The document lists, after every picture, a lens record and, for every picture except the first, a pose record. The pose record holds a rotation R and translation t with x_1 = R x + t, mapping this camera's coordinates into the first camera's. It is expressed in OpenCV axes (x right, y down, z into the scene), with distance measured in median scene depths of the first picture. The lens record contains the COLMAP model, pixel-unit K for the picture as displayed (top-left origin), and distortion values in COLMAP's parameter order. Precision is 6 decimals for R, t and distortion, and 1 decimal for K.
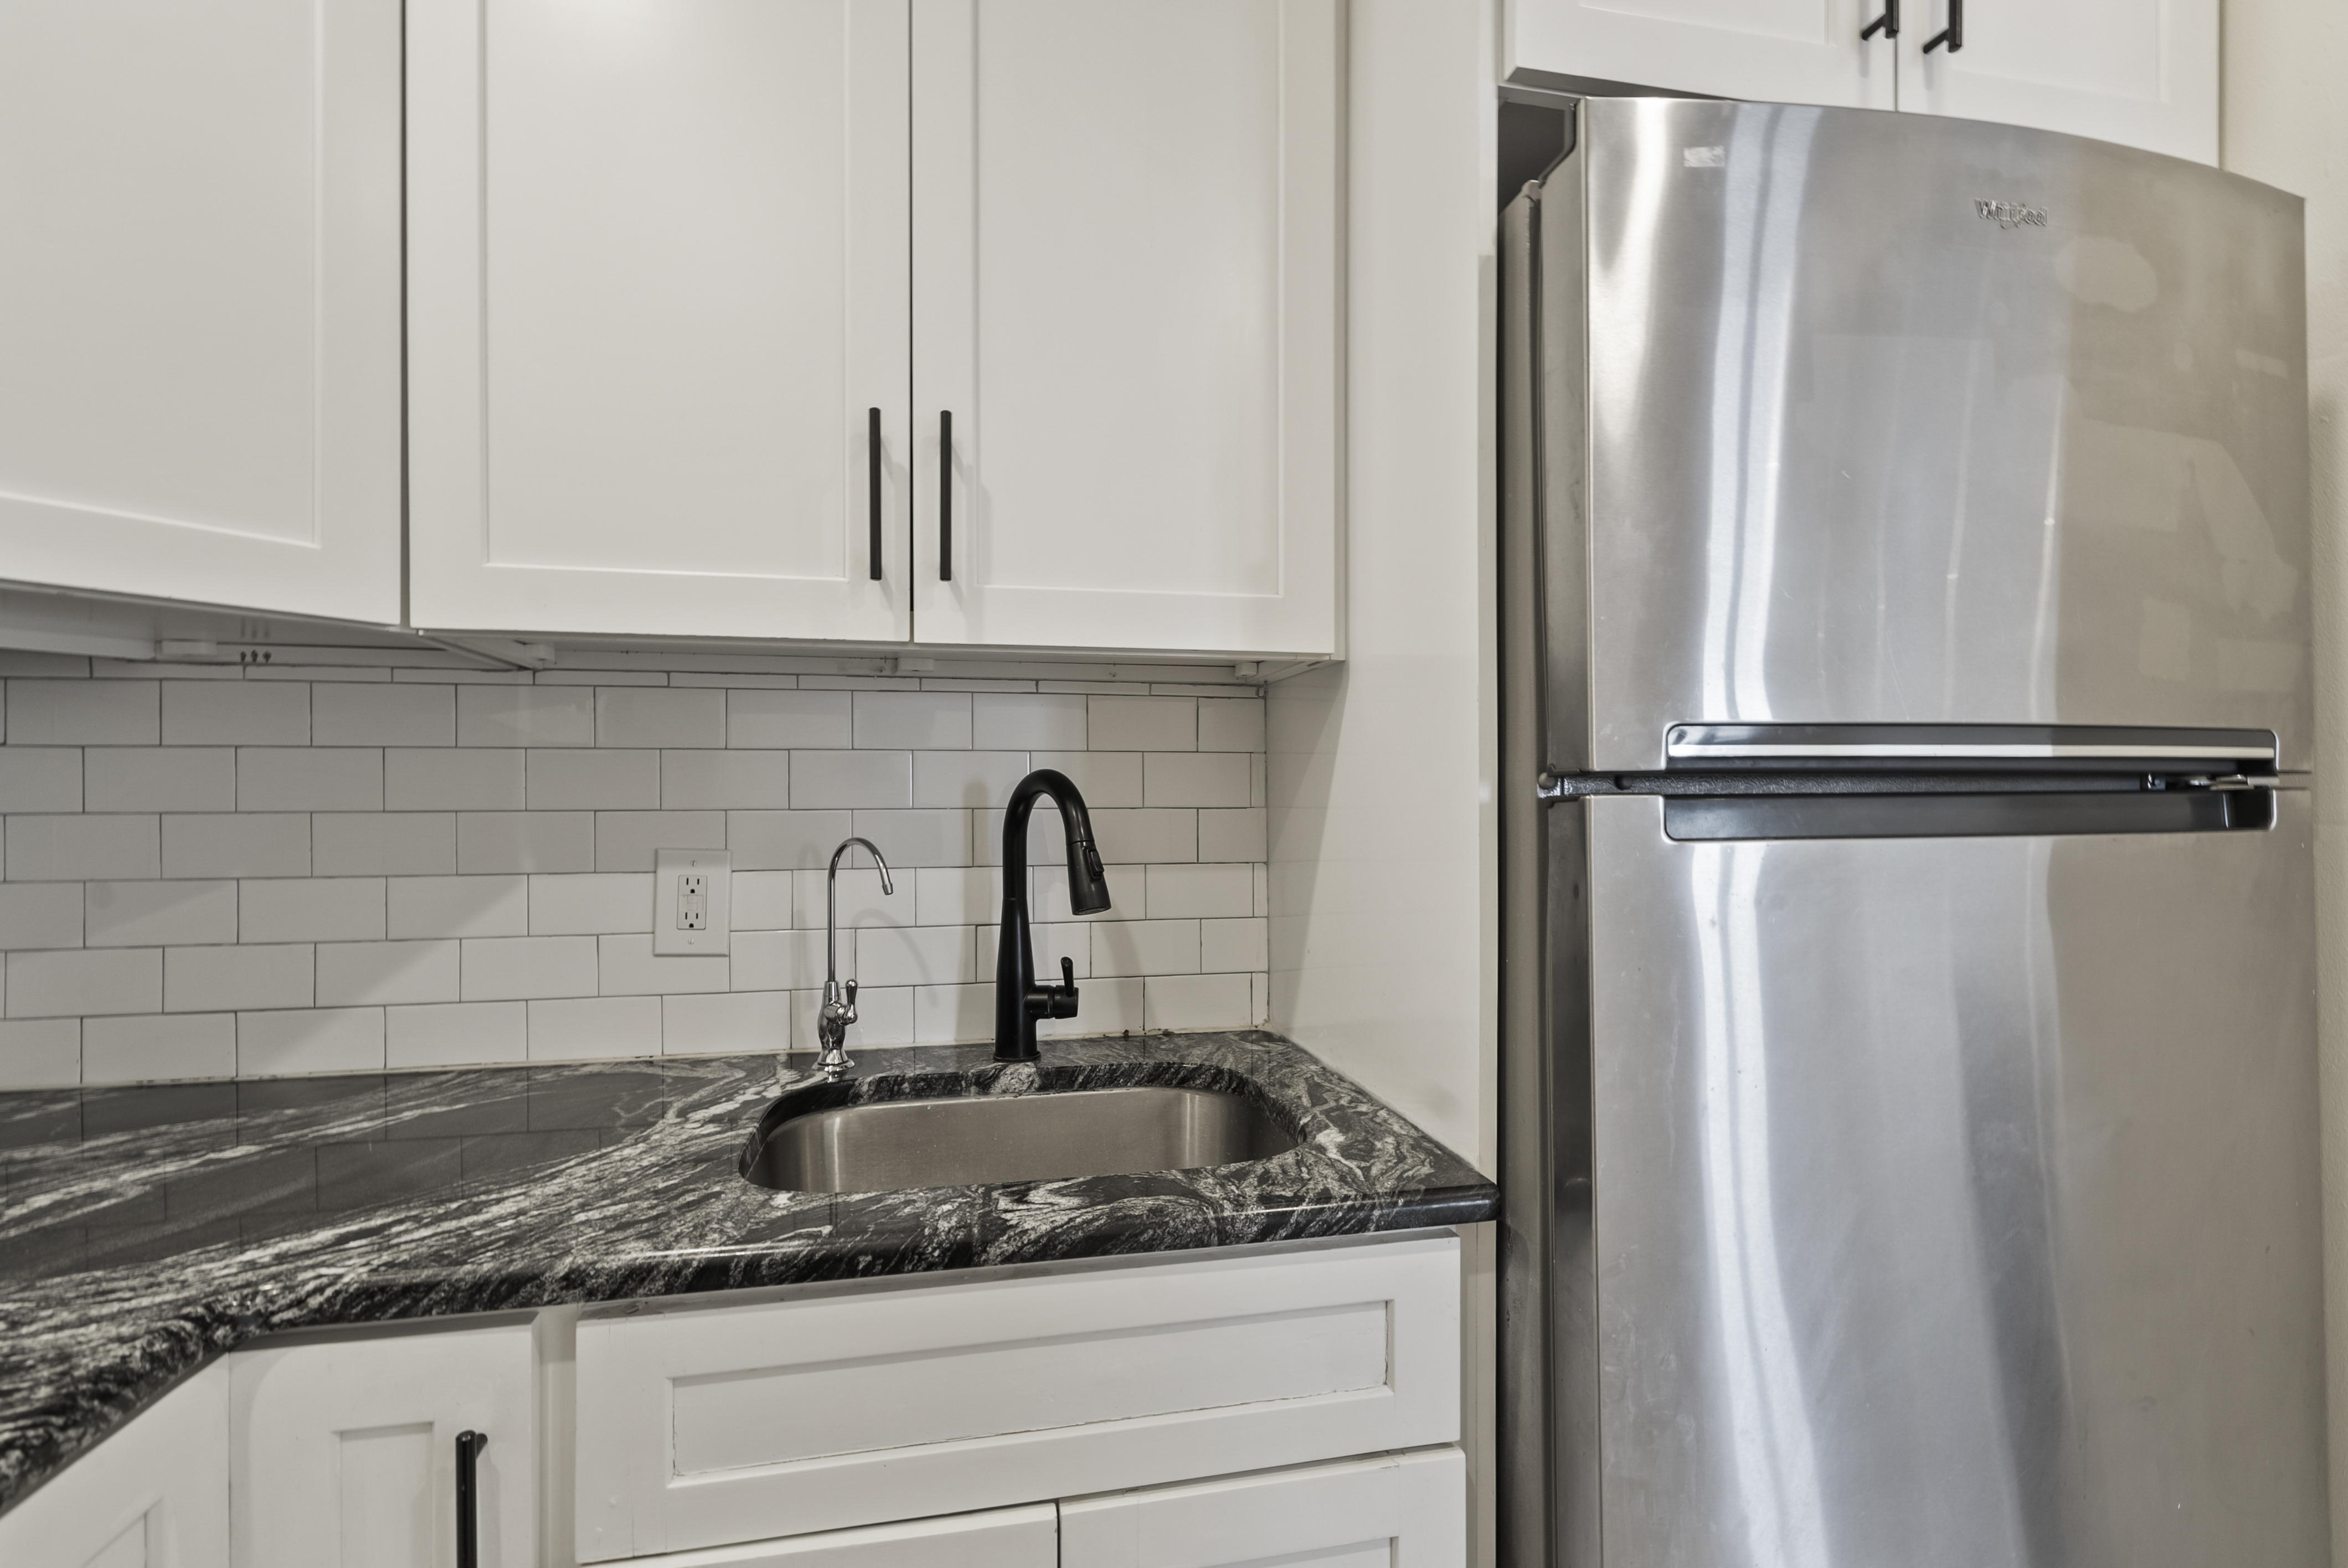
lens RADIAL K [[1091.7, 0, 1180.3], [0, 1091.7, 812.1], [0, 0, 1]] dist [-0.002583, -0.000089]
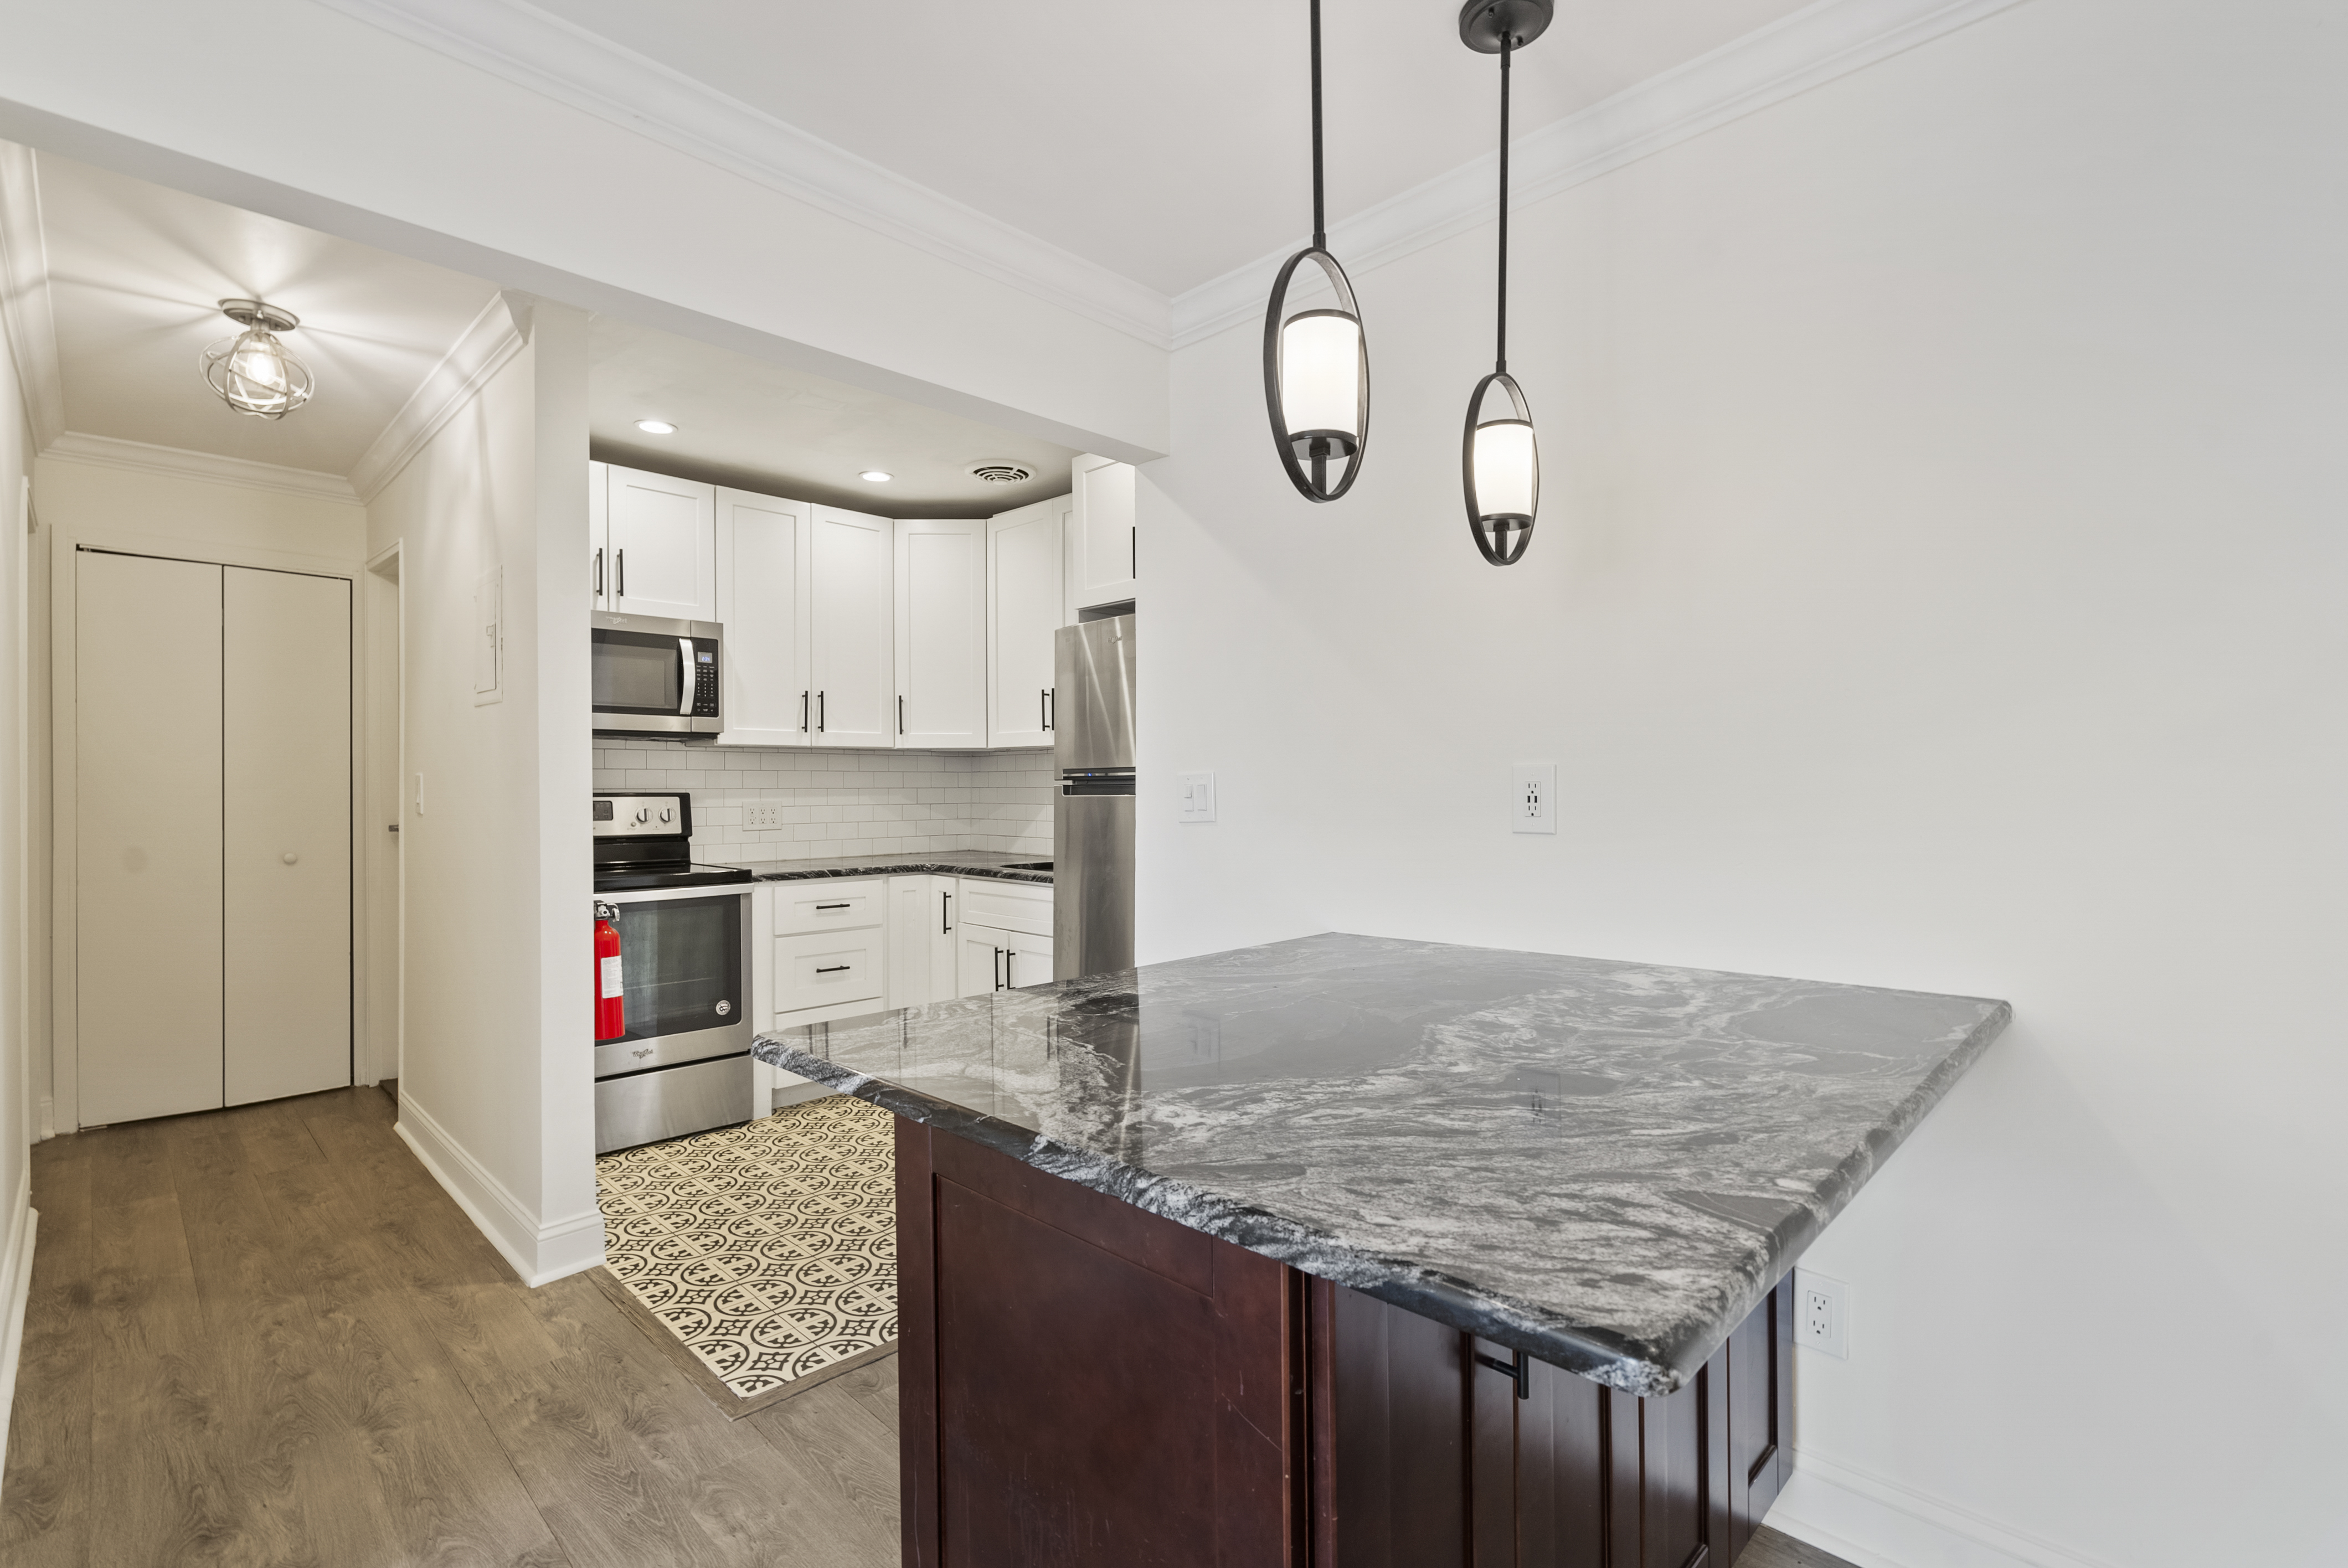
lens RADIAL K [[1083.7, 0, 1174.0], [0, 1083.7, 784.0], [0, 0, 1]] dist [-0.003023, 0.000453]
pose [[0.535878, 0.000731, -0.844295, 4.244928], [-0.004908, 0.999985, -0.002249, -0.009335], [0.844281, 0.005349, 0.535873, -0.946382]]
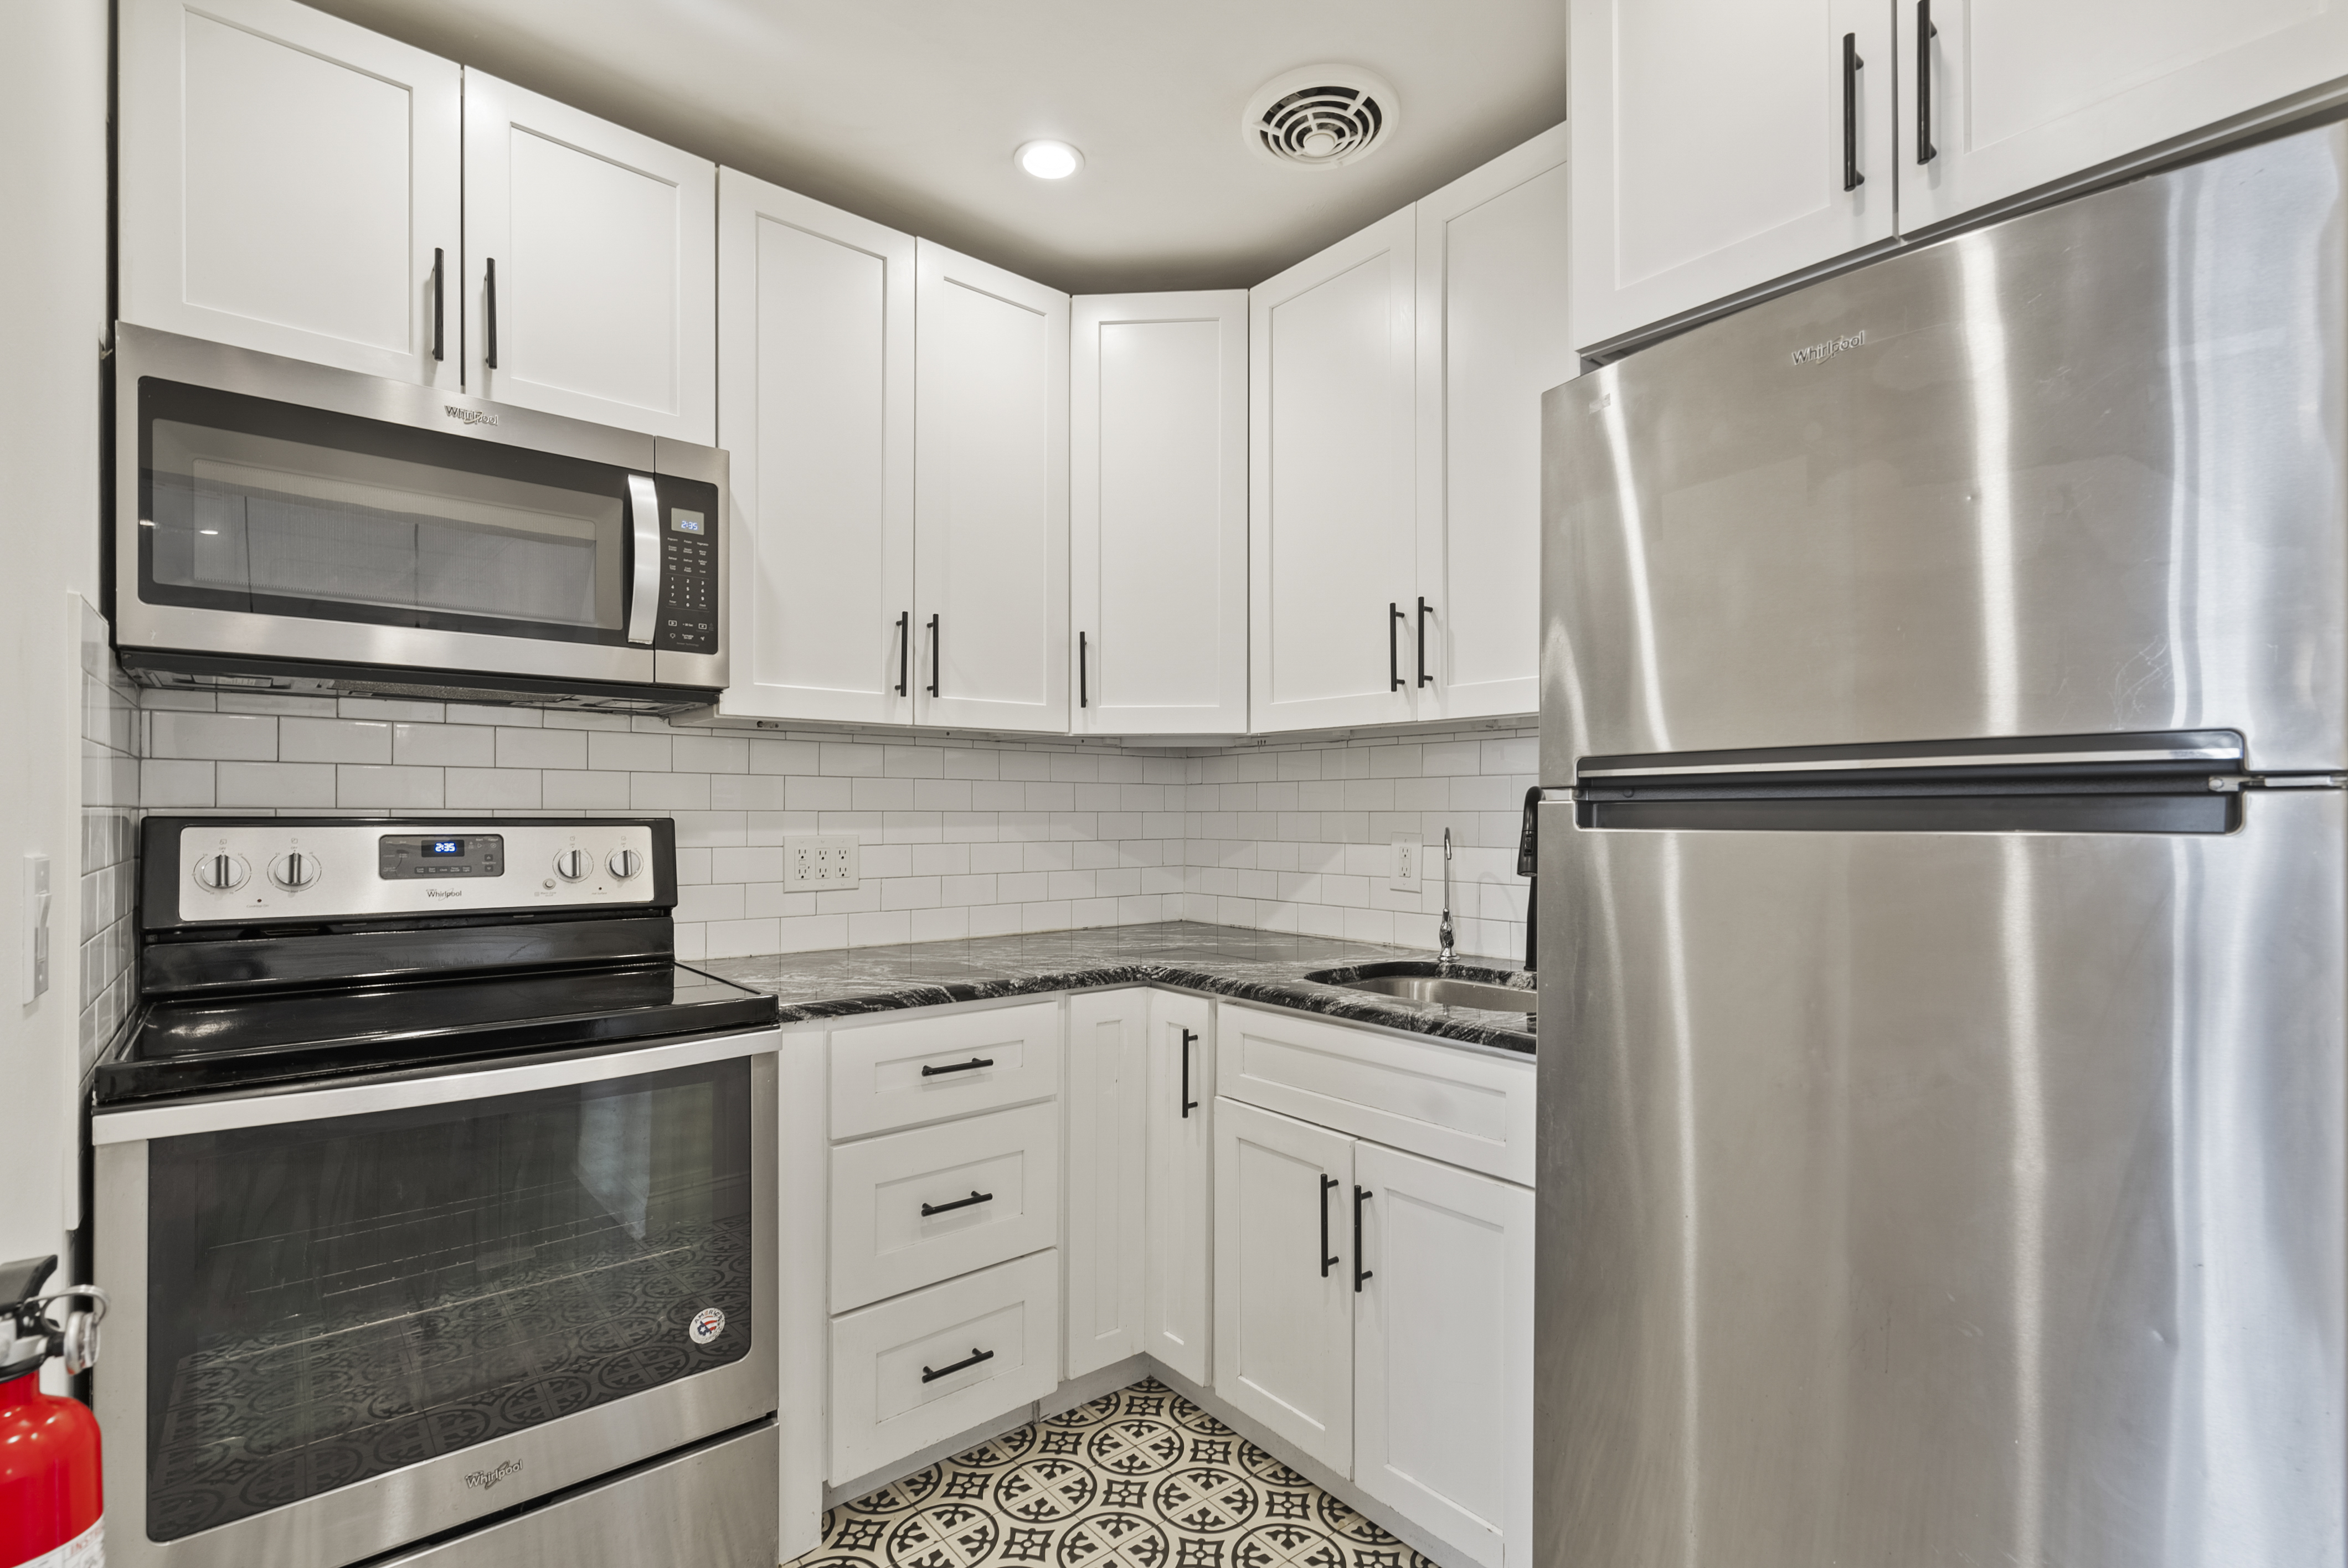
lens RADIAL K [[1091.7, 0, 1180.3], [0, 1091.7, 812.1], [0, 0, 1]] dist [-0.002583, -0.000089]
pose [[0.463402, 0.003151, -0.886143, 1.573964], [-0.009504, 0.999954, -0.001414, 0.009021], [0.886097, 0.009077, 0.463410, -0.284374]]
